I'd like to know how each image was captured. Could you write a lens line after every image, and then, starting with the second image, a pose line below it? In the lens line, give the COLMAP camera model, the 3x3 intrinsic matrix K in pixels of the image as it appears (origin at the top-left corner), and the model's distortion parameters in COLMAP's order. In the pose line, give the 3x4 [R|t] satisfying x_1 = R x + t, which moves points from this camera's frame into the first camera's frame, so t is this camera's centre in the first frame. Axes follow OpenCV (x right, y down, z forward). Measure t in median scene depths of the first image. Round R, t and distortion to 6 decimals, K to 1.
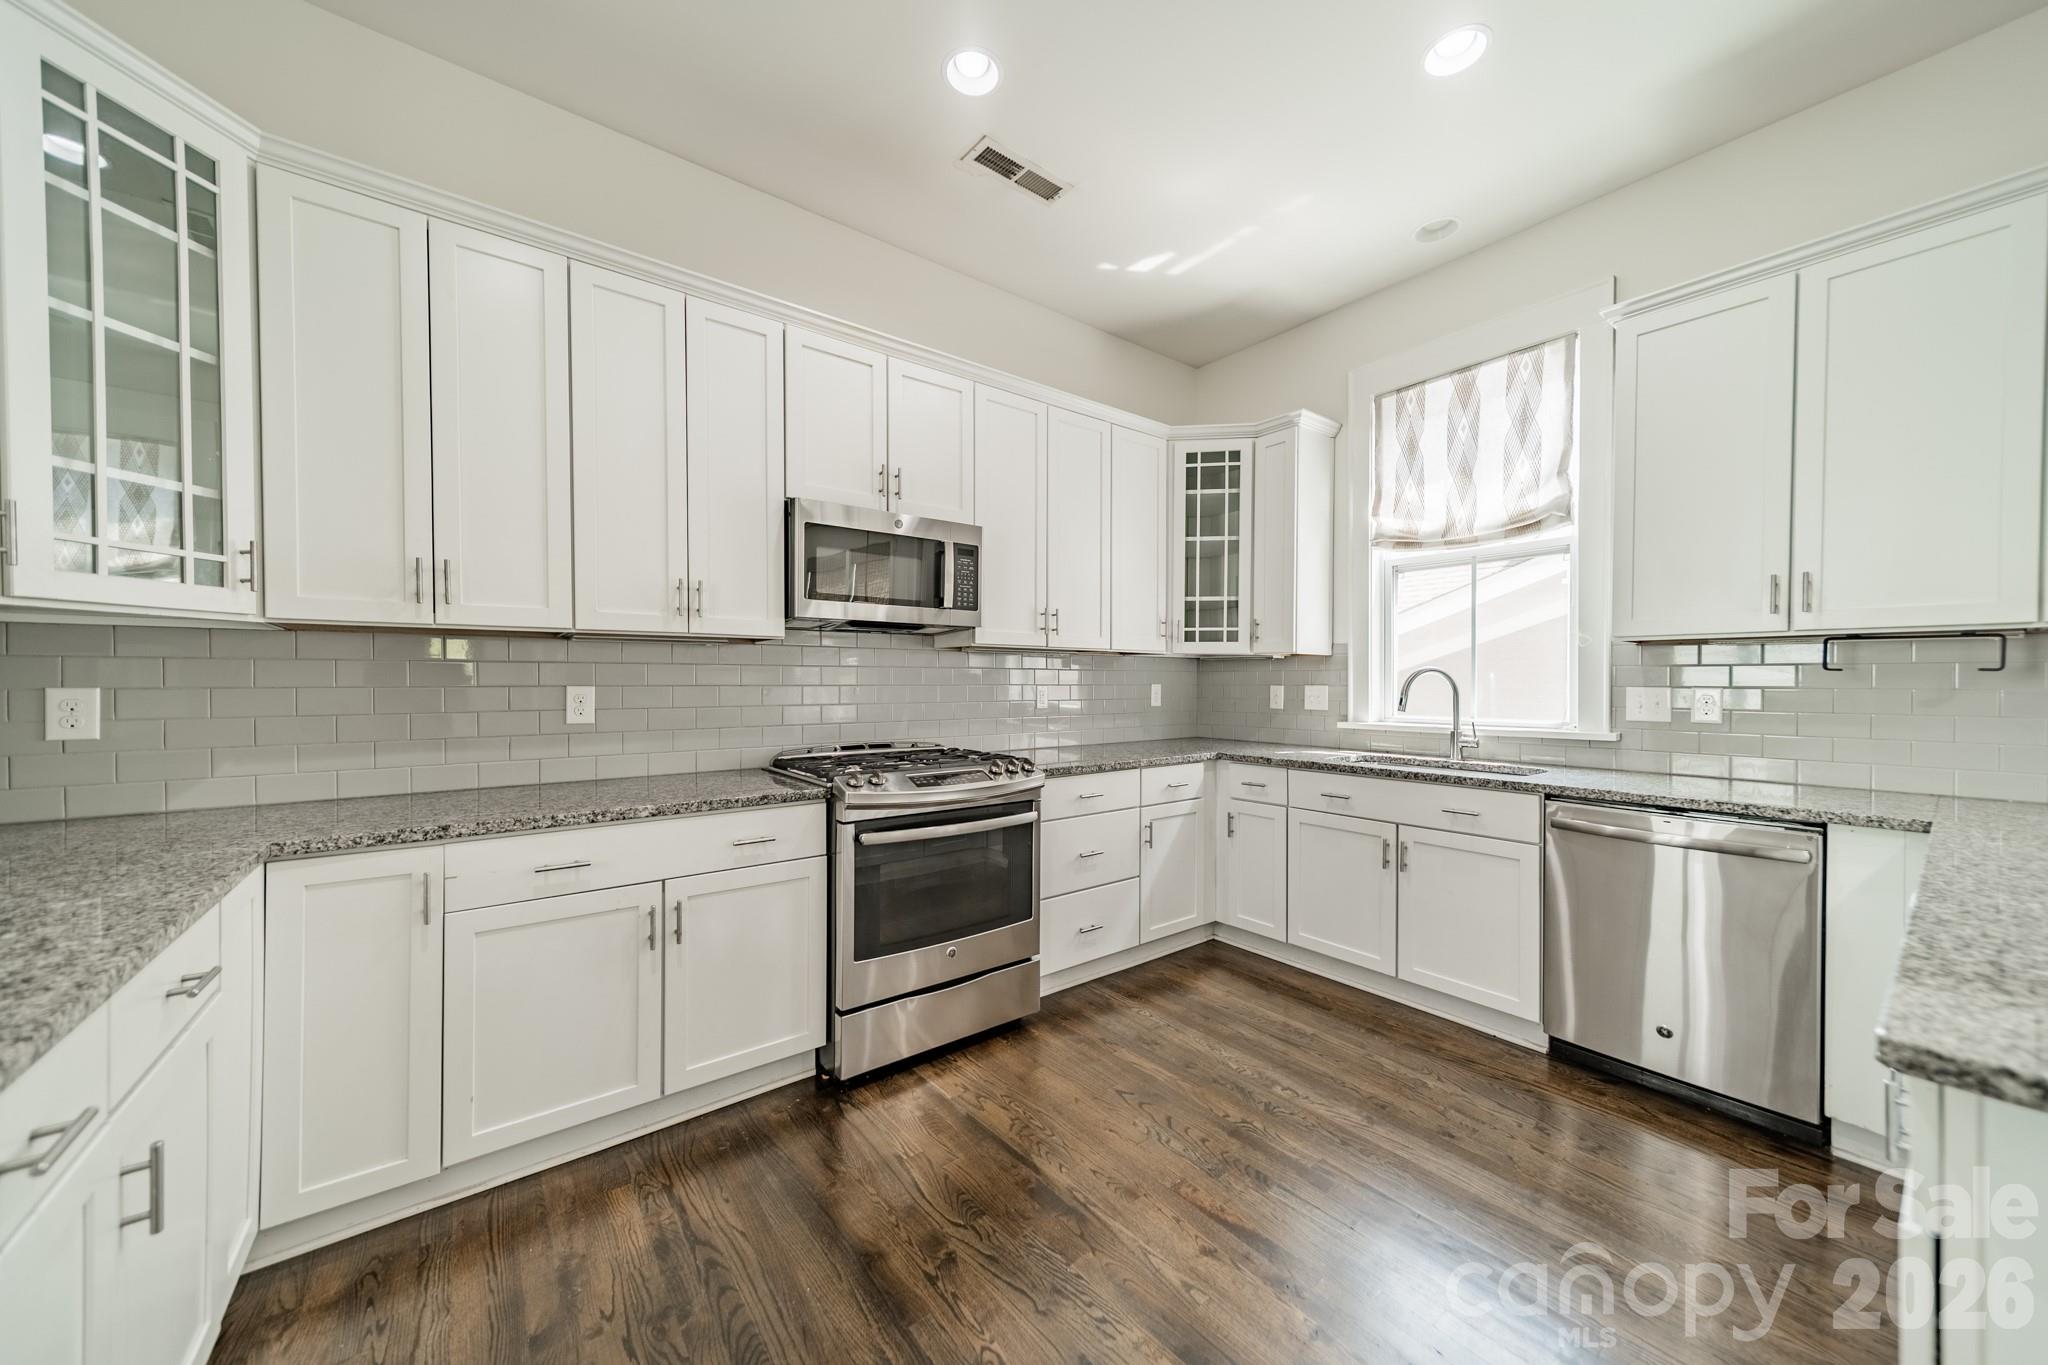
lens RADIAL K [[726.9, 0, 1025.3], [0, 726.9, 686.5], [0, 0, 1]] dist [0.007003, 0.000532]
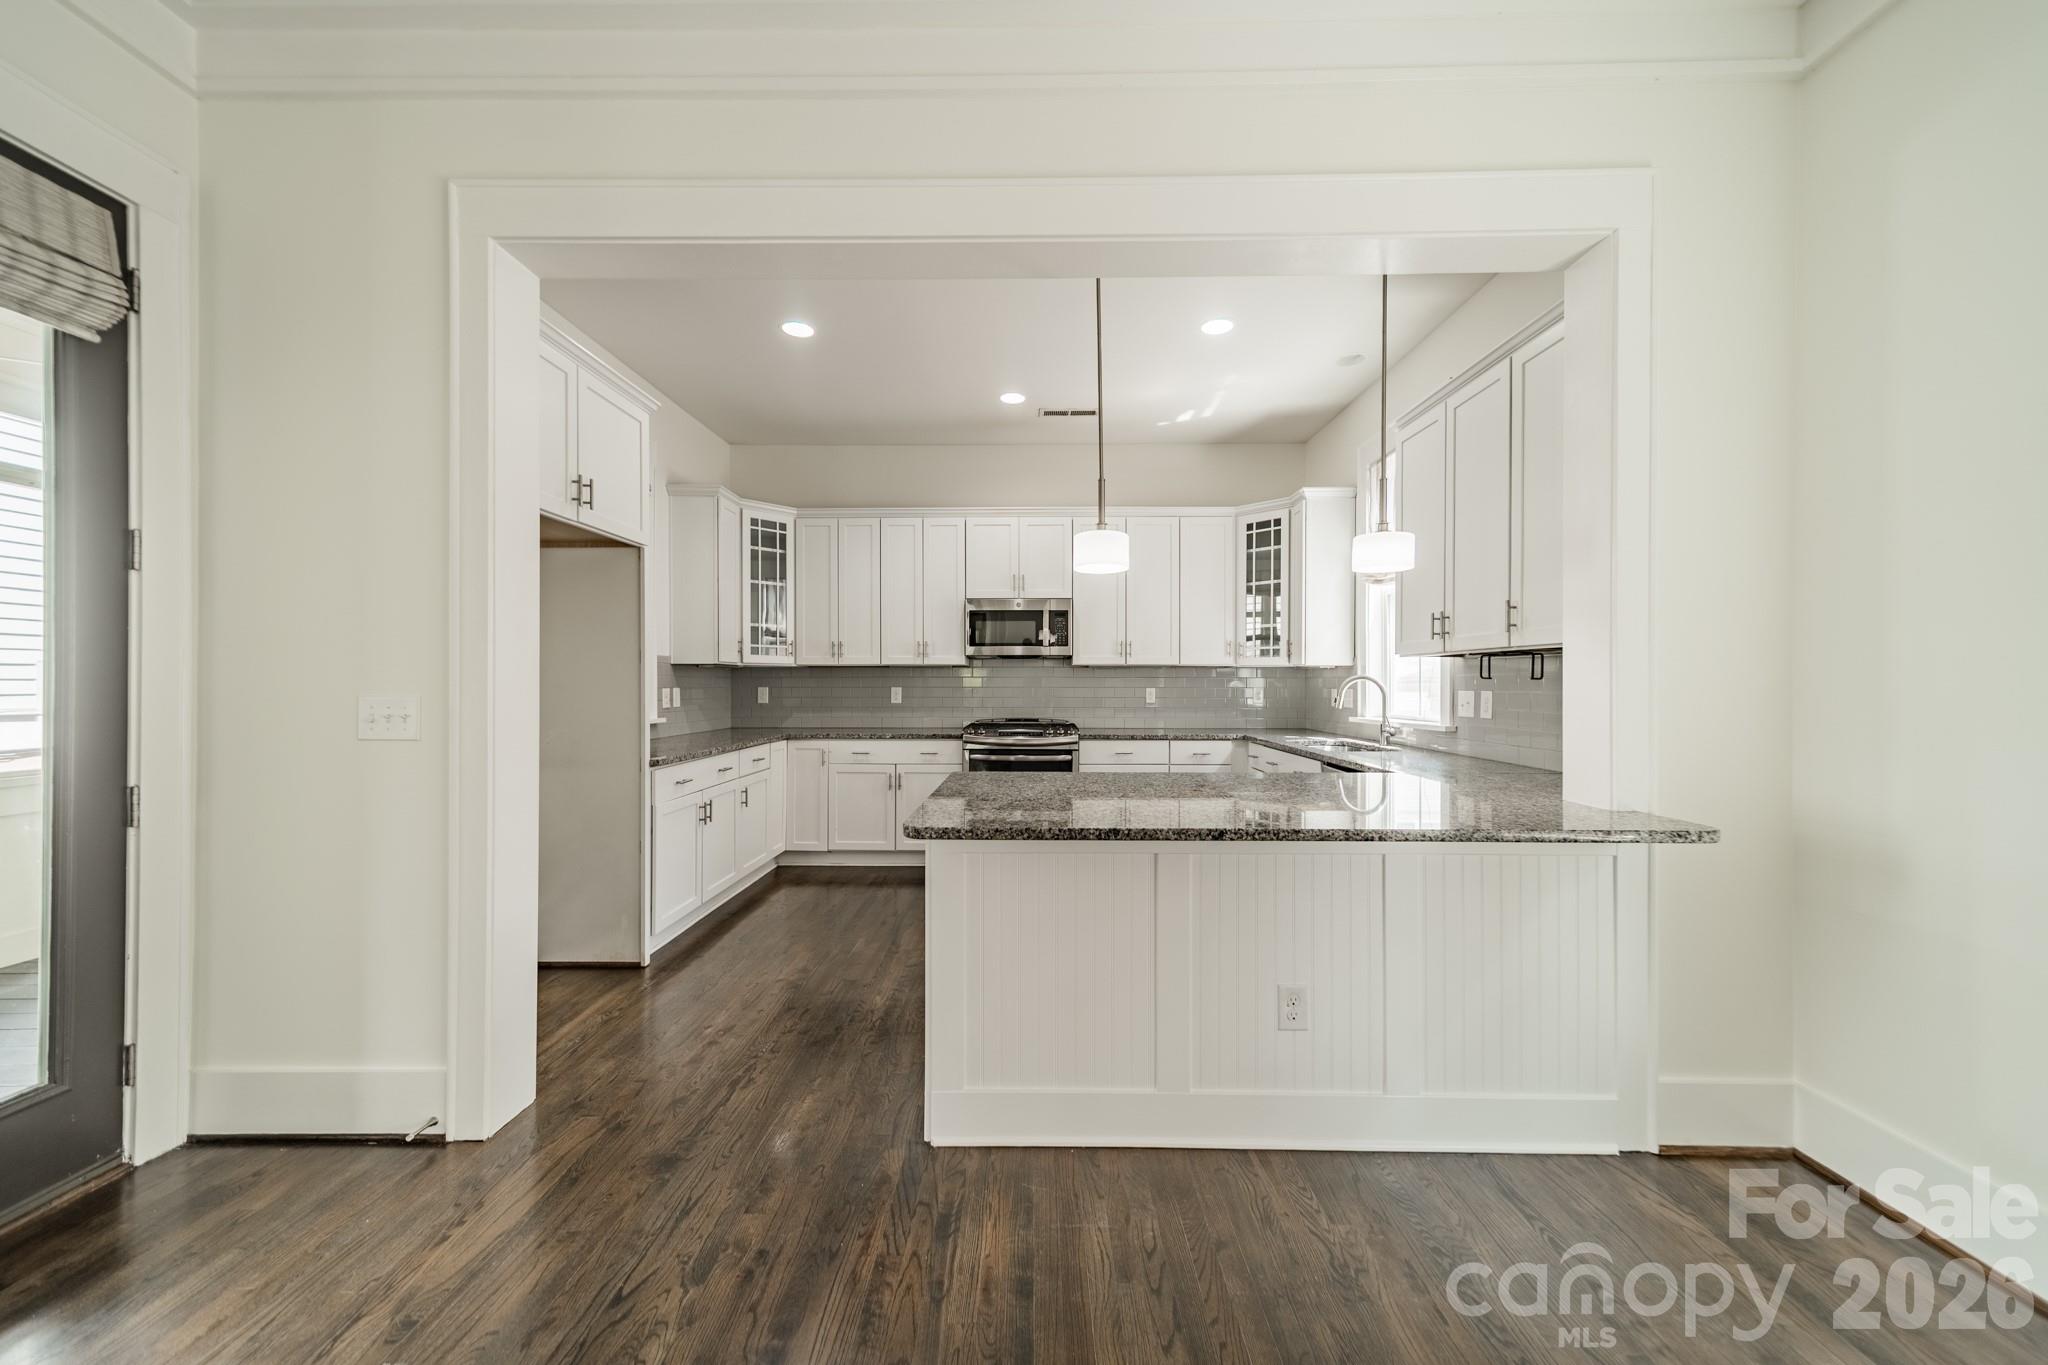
lens RADIAL K [[726.9, 0, 1026.8], [0, 726.9, 683.9], [0, 0, 1]] dist [0.007003, 0.000532]
pose [[0.780325, 0.000055, -0.625374, 0.957987], [-0.004300, 0.999977, -0.005279, -0.000867], [0.625359, 0.006809, 0.780307, -0.457085]]
